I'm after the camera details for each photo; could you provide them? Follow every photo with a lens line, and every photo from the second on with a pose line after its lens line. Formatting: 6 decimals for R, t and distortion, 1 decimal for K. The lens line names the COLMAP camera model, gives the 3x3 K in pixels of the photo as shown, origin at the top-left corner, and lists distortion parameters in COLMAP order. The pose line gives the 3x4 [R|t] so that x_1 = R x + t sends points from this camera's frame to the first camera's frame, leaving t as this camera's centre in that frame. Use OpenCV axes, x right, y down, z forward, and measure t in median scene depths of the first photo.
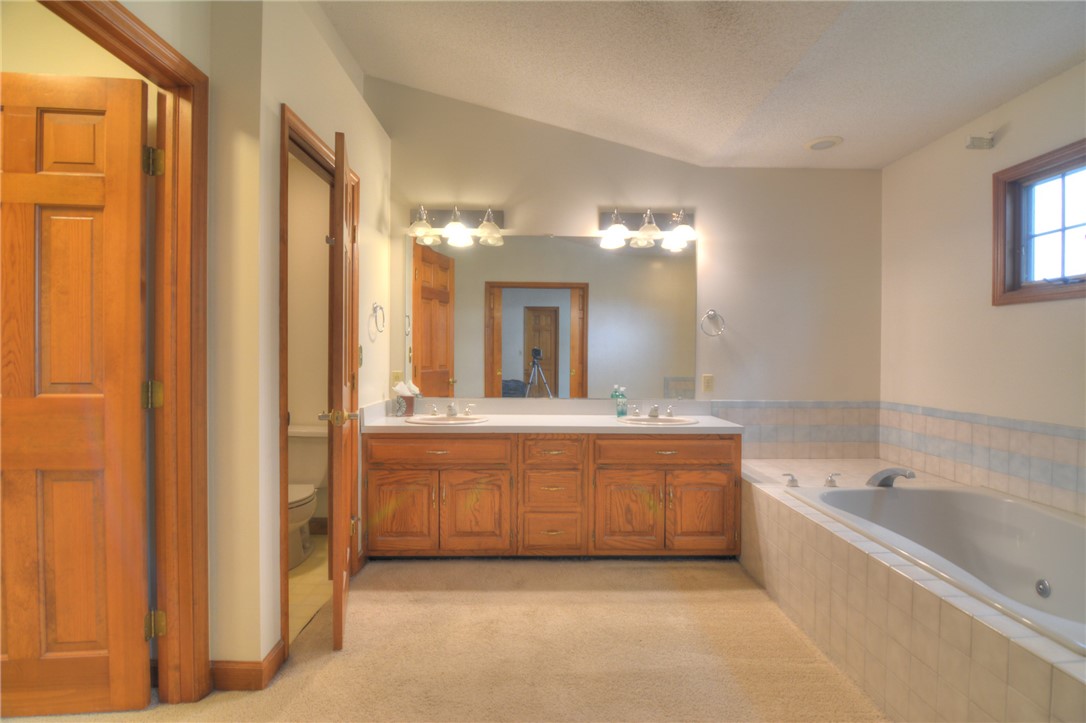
lens RADIAL K [[529.7, 0, 549.3], [0, 529.7, 358.8], [0, 0, 1]] dist [-0.003404, -0.000654]
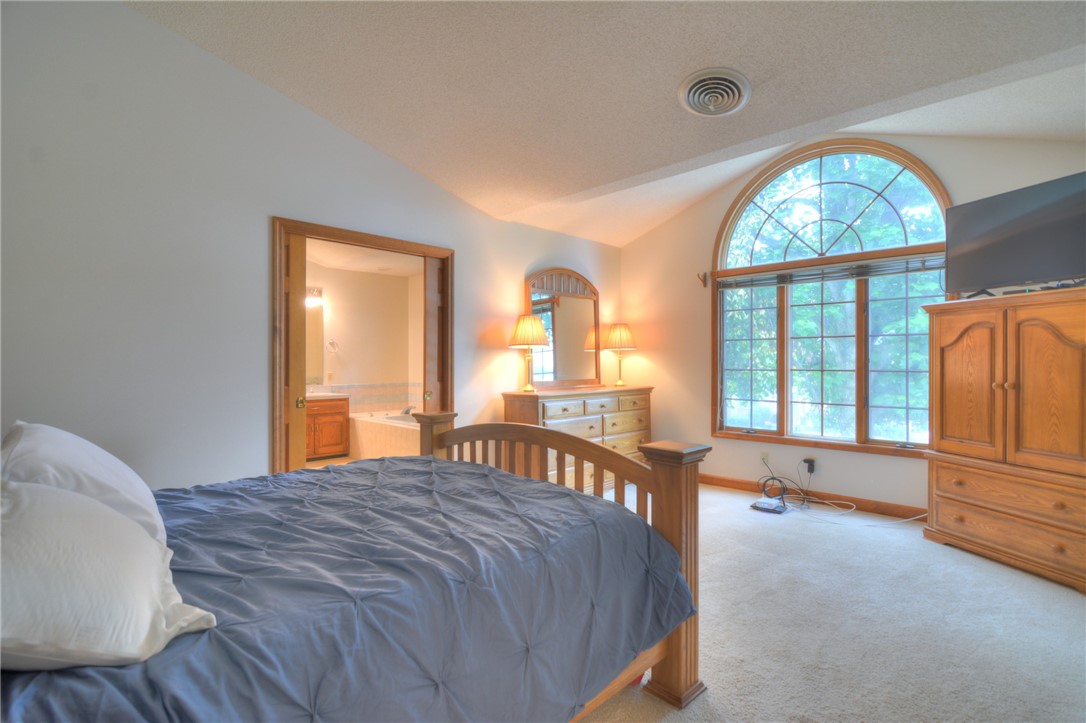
lens RADIAL K [[529.7, 0, 549.3], [0, 529.7, 358.8], [0, 0, 1]] dist [-0.003404, -0.000654]
pose [[0.716811, -0.006763, 0.697235, -0.545560], [0.012135, 0.999923, -0.002777, -0.004691], [-0.697162, 0.010452, 0.716838, -1.102828]]
